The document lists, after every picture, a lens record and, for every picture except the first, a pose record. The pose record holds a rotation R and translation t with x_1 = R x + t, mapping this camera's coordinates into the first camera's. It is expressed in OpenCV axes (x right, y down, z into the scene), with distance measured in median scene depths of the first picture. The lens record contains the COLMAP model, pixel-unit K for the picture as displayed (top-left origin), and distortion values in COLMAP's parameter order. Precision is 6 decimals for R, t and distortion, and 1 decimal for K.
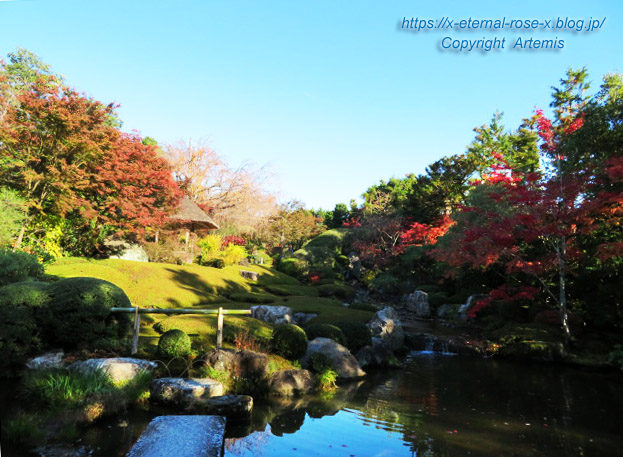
lens RADIAL K [[462.3, 0, 311.5], [0, 462.3, 228.5], [0, 0, 1]] dist [-0.005771, -0.000088]
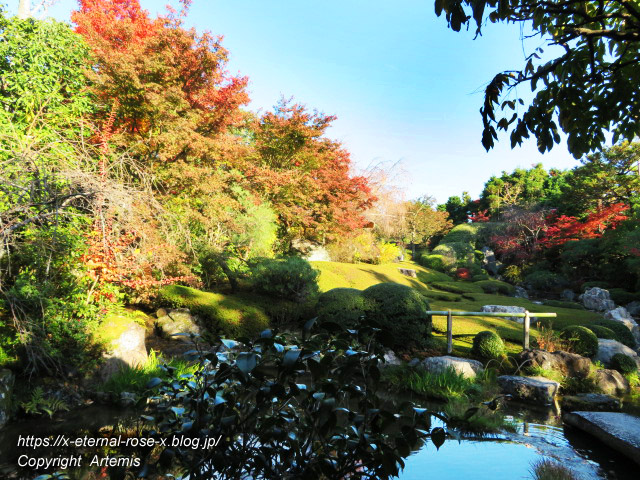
lens RADIAL K [[465.4, 0, 320.0], [0, 465.4, 240.0], [0, 0, 1]] dist [0.001535, 0.004066]
pose [[0.989716, -0.018475, -0.141845, -0.158191], [0.024345, 0.998913, 0.039761, -0.014890], [0.140956, -0.042806, 0.989090, -0.040155]]
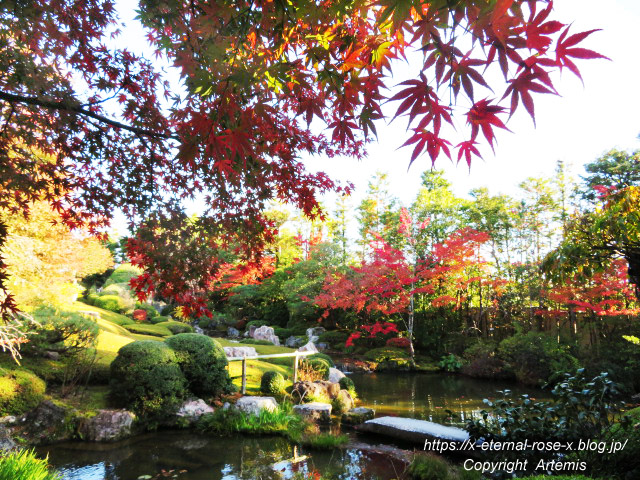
lens RADIAL K [[465.4, 0, 320.0], [0, 465.4, 240.0], [0, 0, 1]] dist [0.001535, 0.004066]
pose [[0.798014, 0.069429, 0.598626, -0.301199], [-0.050744, 0.997555, -0.048052, -0.028753], [-0.600498, 0.007970, 0.799586, -0.042866]]
